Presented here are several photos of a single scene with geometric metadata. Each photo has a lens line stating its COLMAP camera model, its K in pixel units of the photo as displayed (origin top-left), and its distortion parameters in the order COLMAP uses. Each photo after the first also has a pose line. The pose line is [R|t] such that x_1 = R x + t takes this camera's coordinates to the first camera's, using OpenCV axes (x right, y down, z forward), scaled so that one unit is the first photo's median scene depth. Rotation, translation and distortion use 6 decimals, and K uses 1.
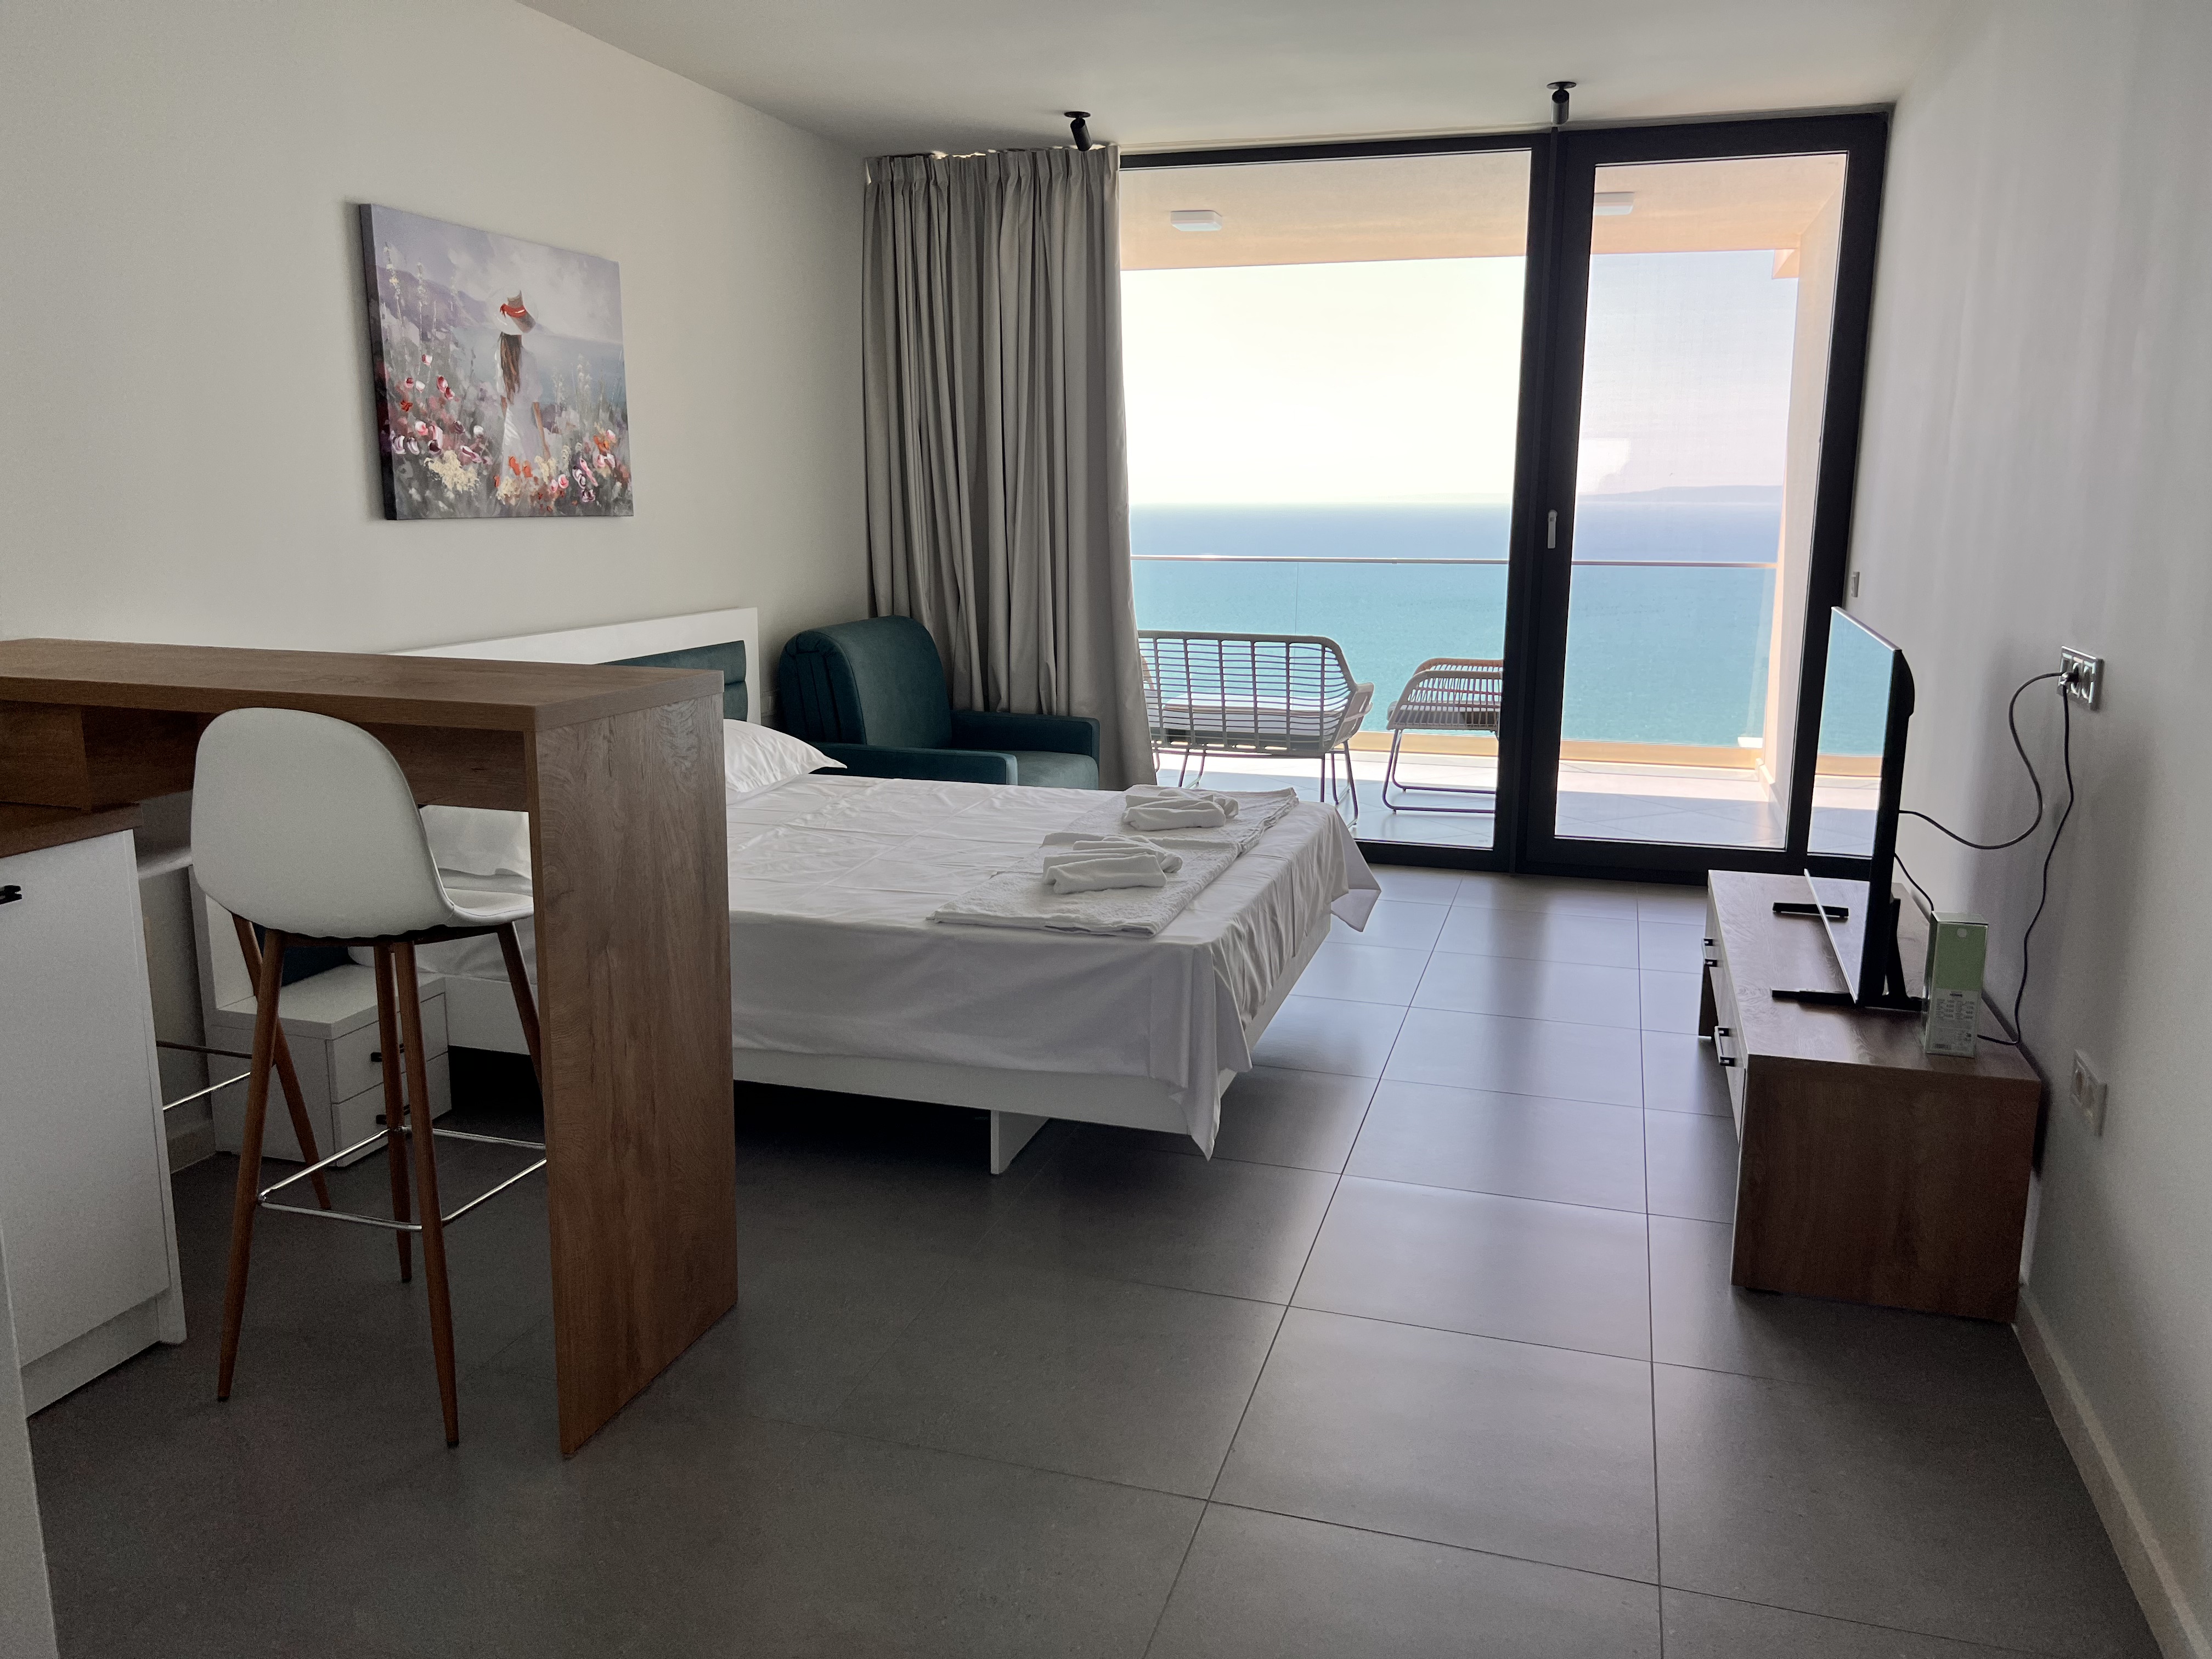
lens RADIAL K [[1682.9, 0, 1099.2], [0, 1682.9, 816.1], [0, 0, 1]] dist [0.040163, -0.041220]
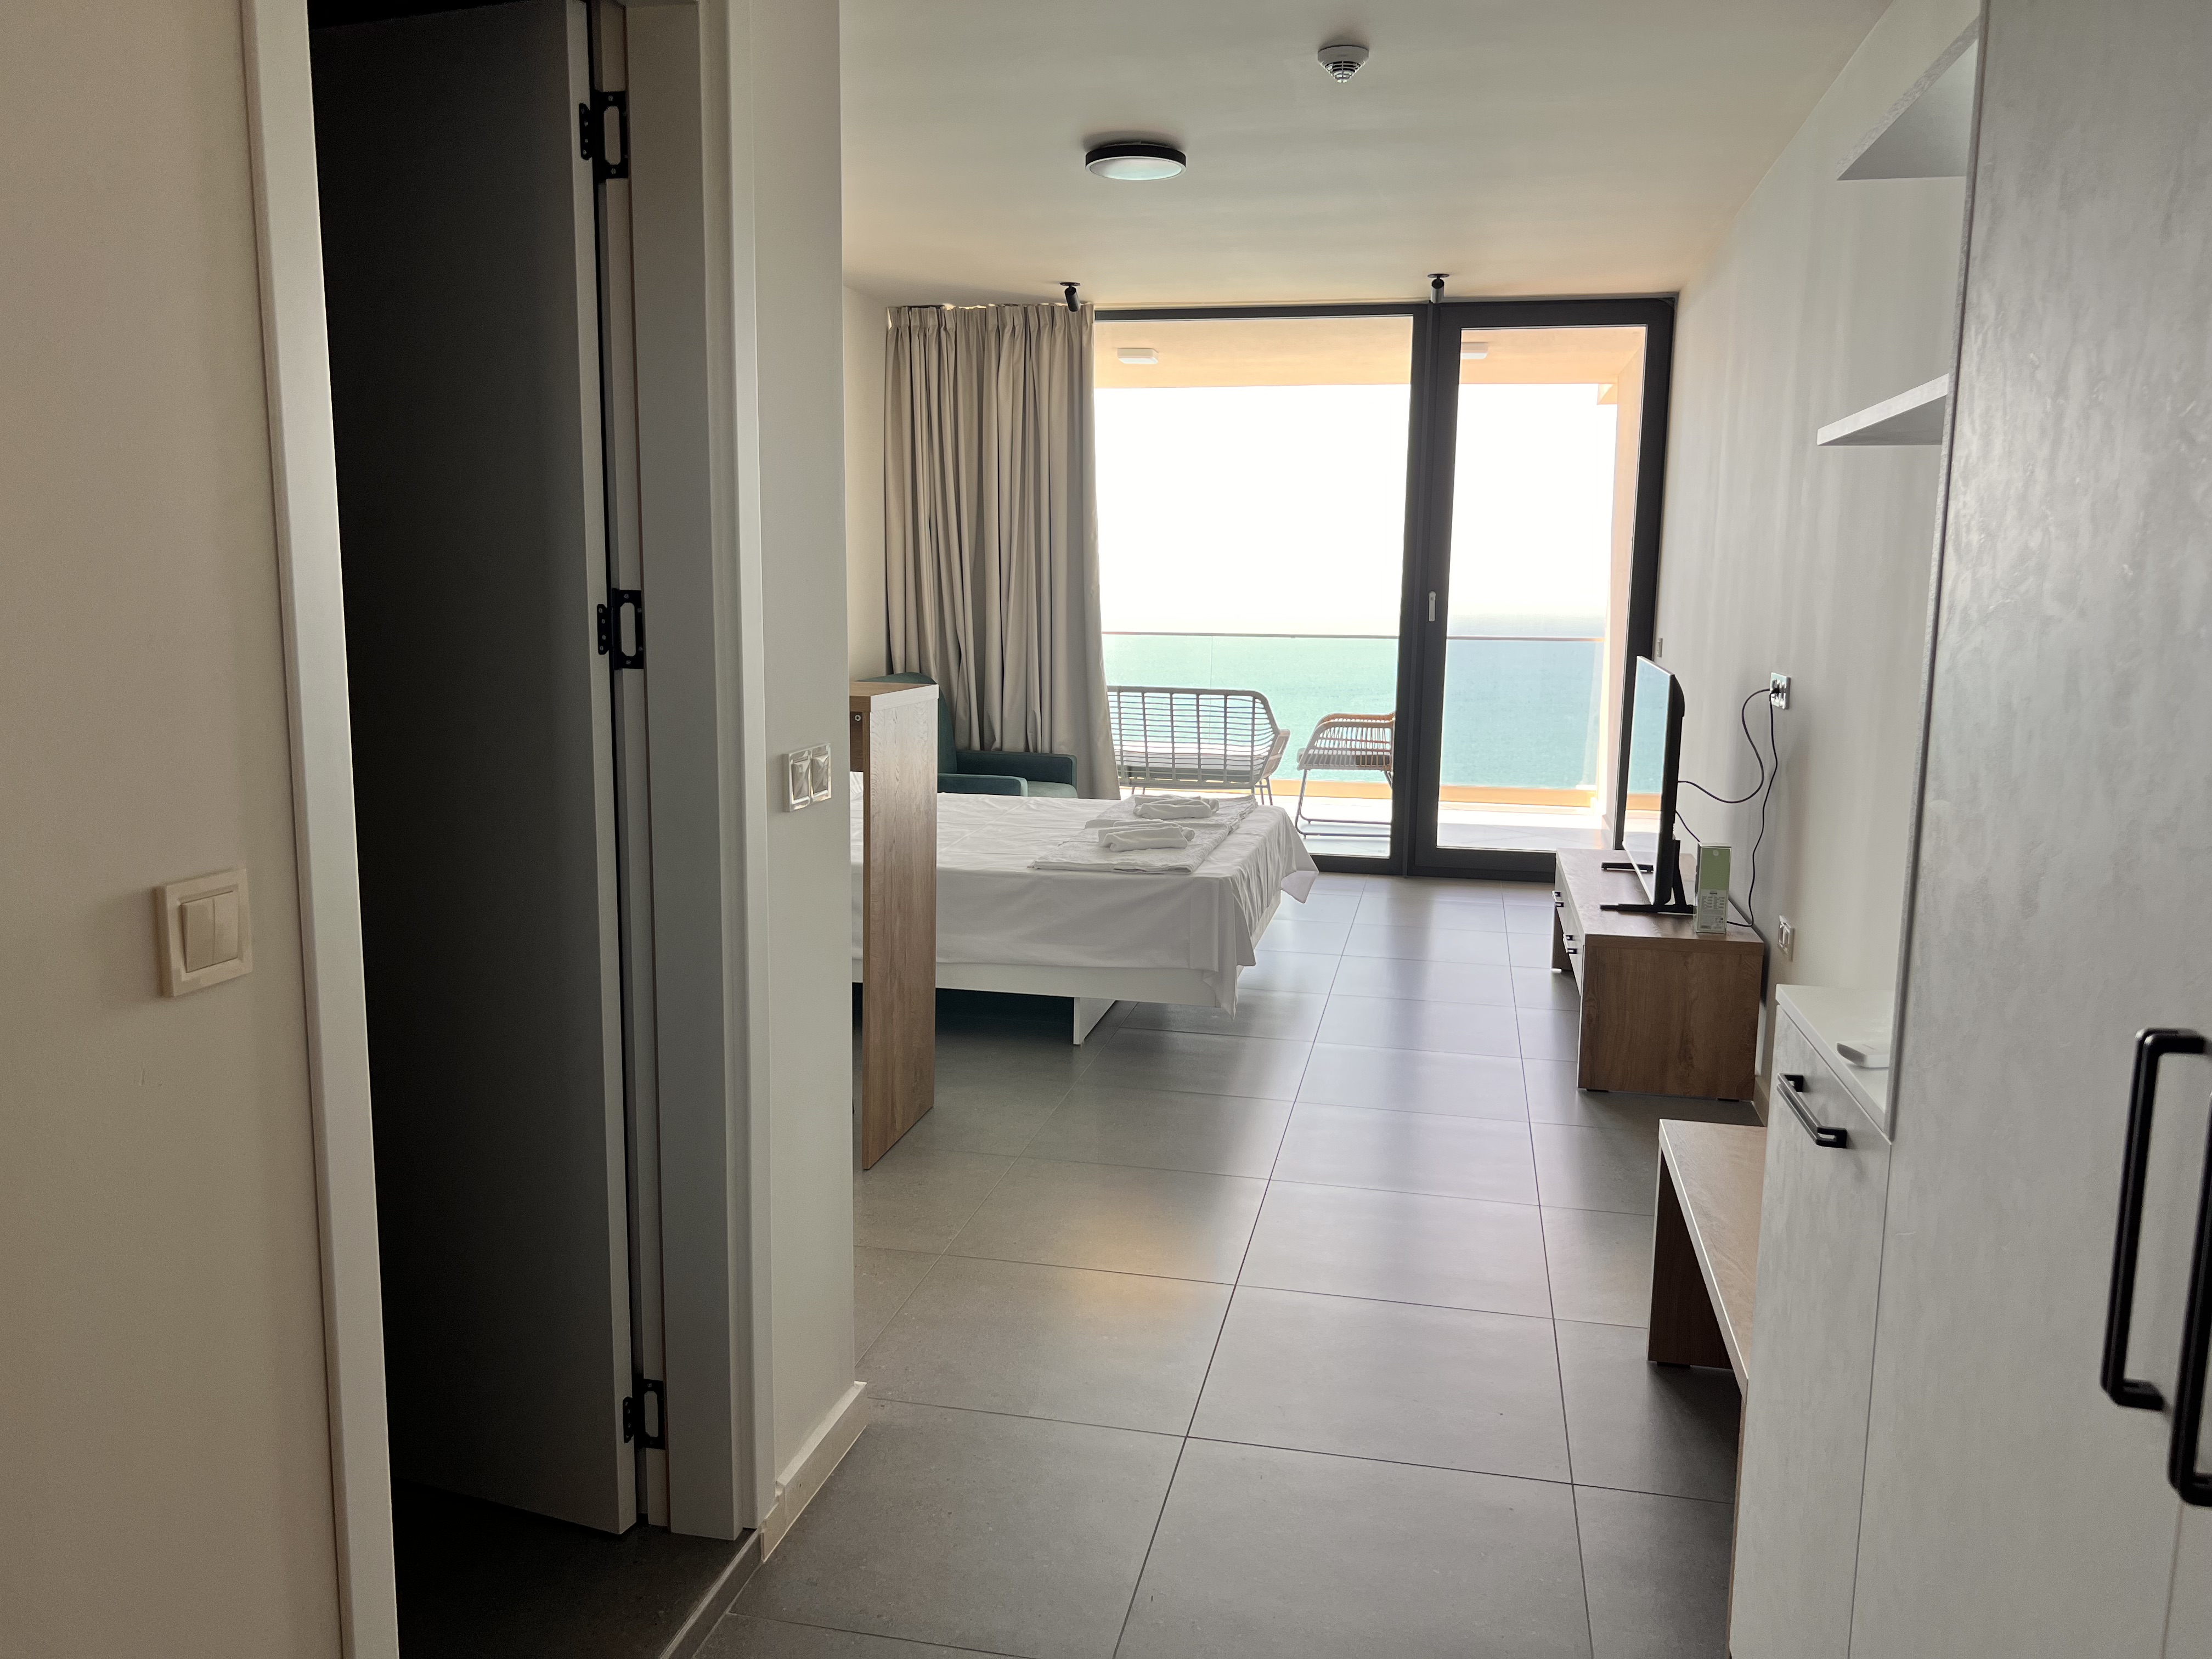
lens RADIAL K [[1682.9, 0, 1103.9], [0, 1682.9, 836.0], [0, 0, 1]] dist [0.040163, -0.041220]
pose [[0.996157, -0.005177, 0.087429, -0.122494], [0.008591, 0.999213, -0.038714, 0.068345], [-0.087159, 0.039316, 0.995418, -0.323986]]
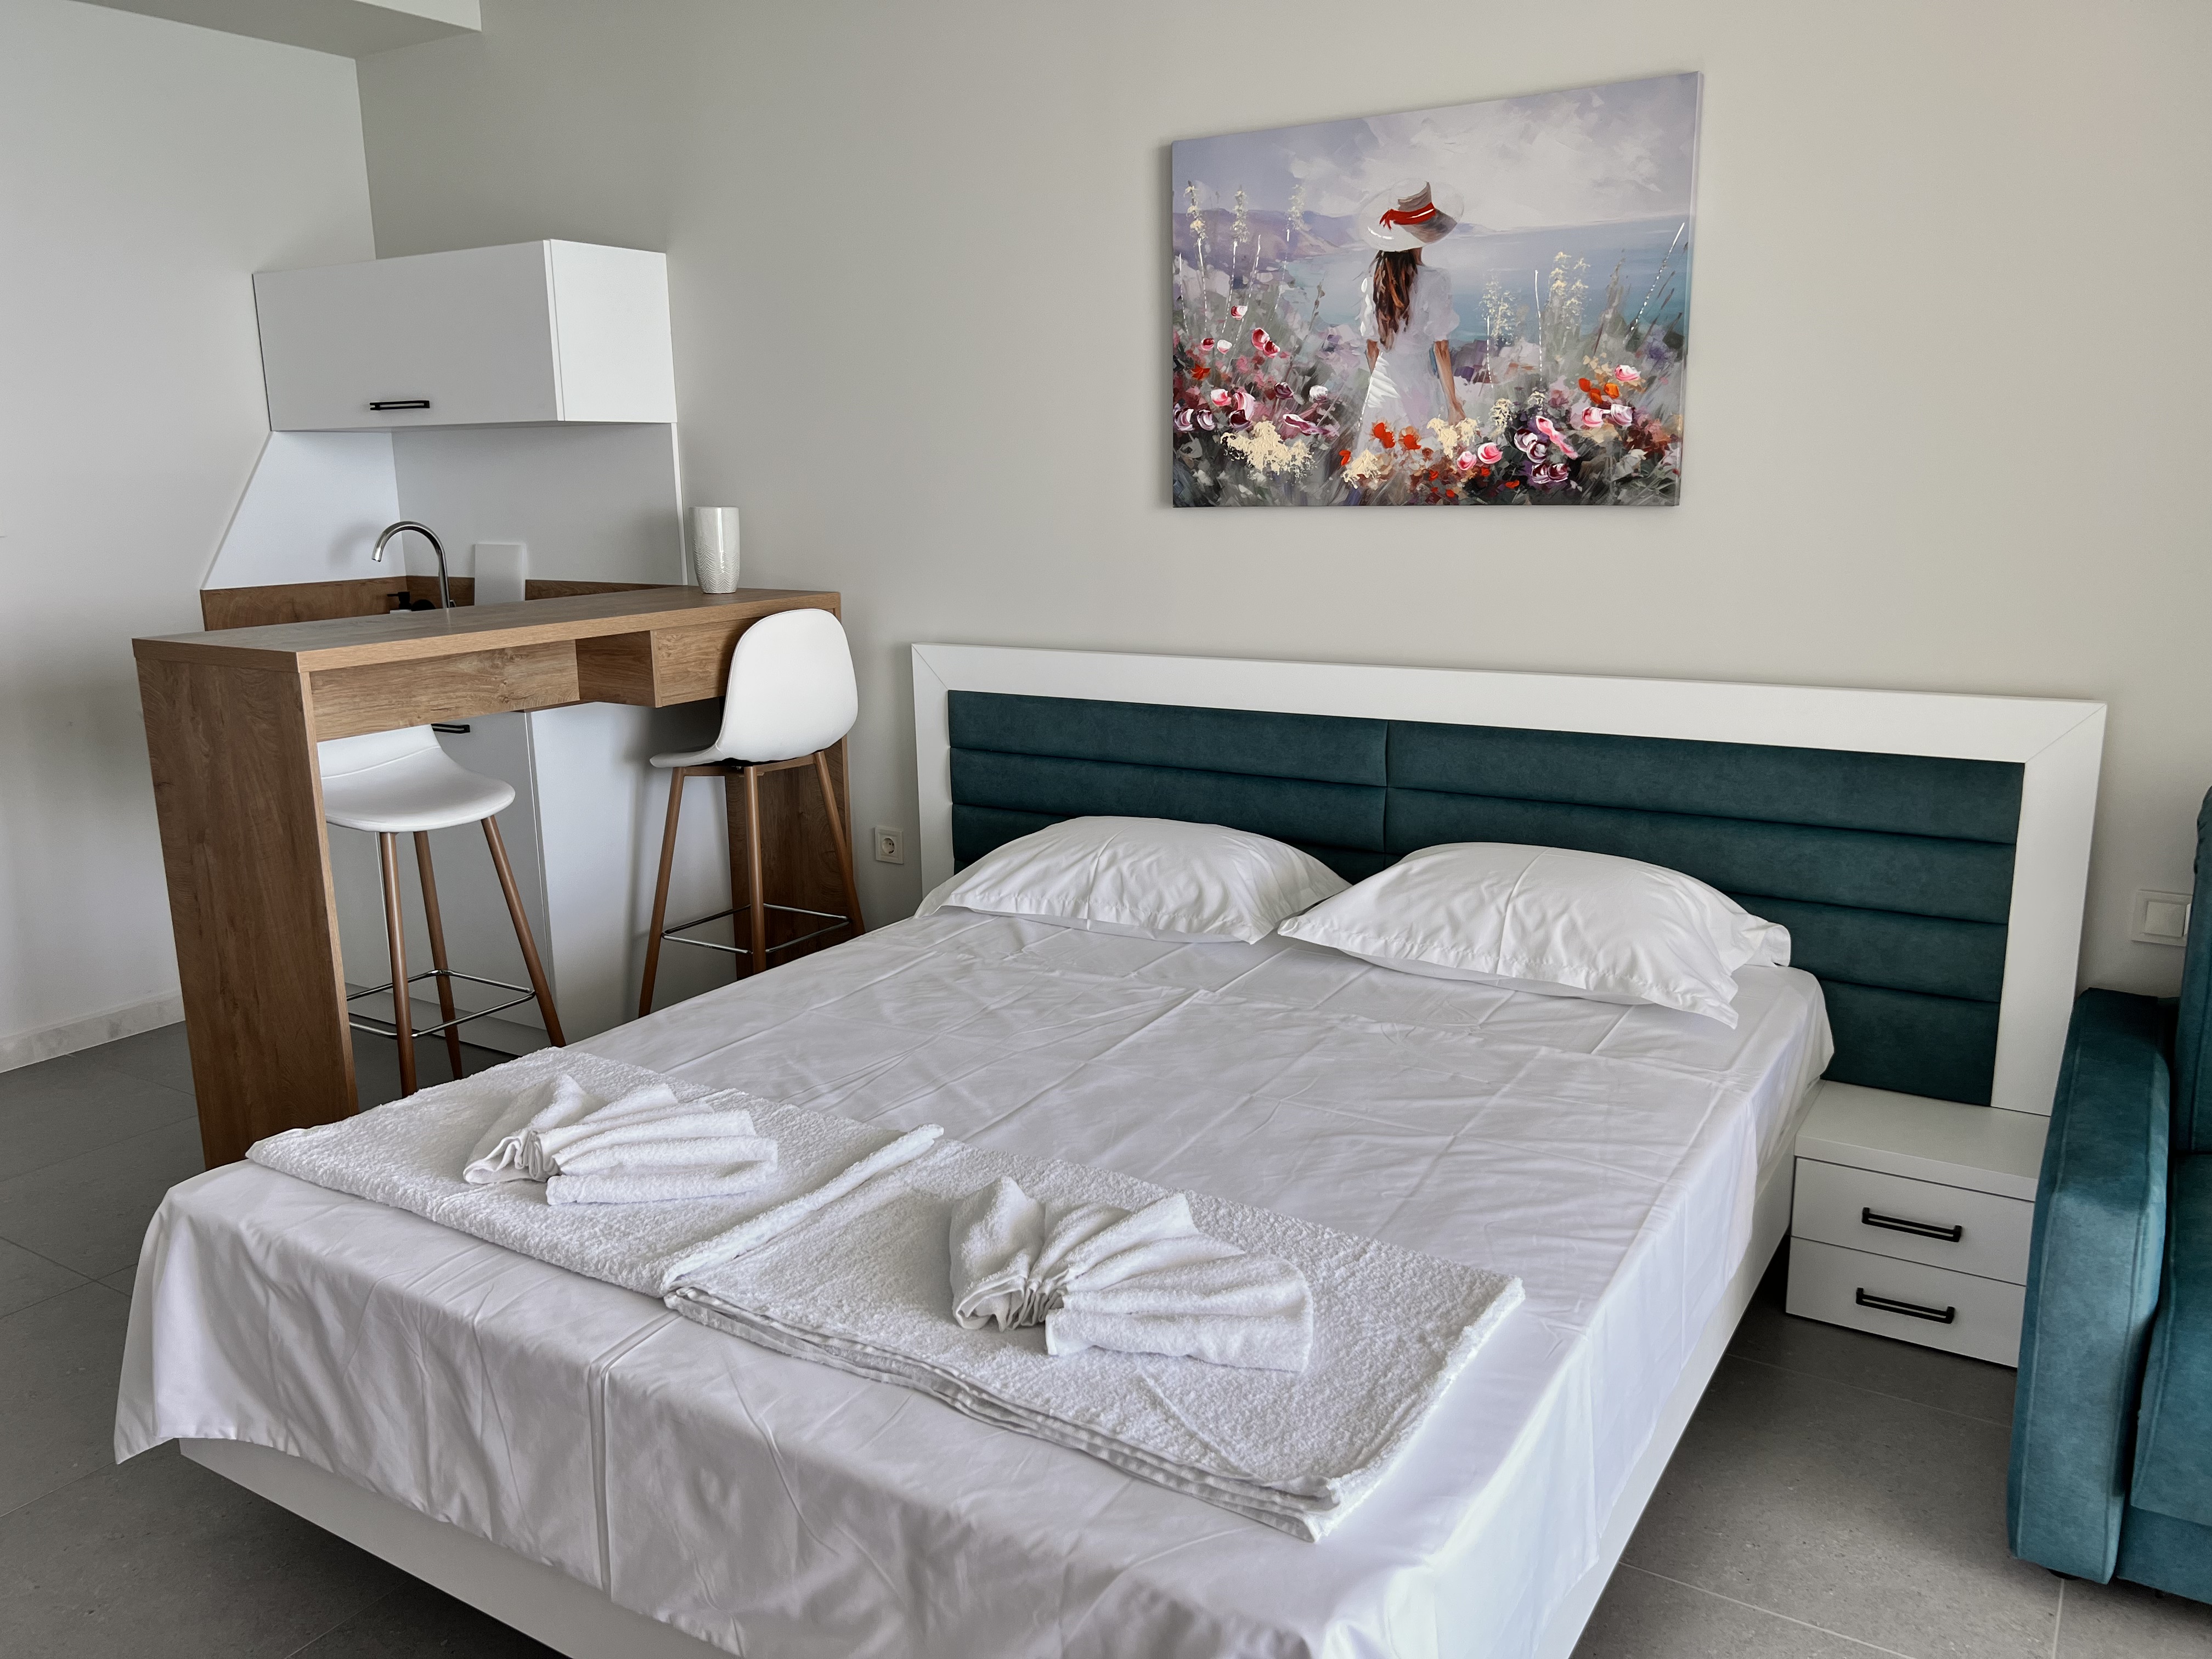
lens RADIAL K [[1682.9, 0, 1095.7], [0, 1682.9, 840.6], [0, 0, 1]] dist [0.040163, -0.041220]
pose [[-0.262777, 0.204857, -0.942858, 0.387966], [-0.170314, 0.952008, 0.254312, -0.191508], [0.949706, 0.227409, -0.215276, 1.010522]]
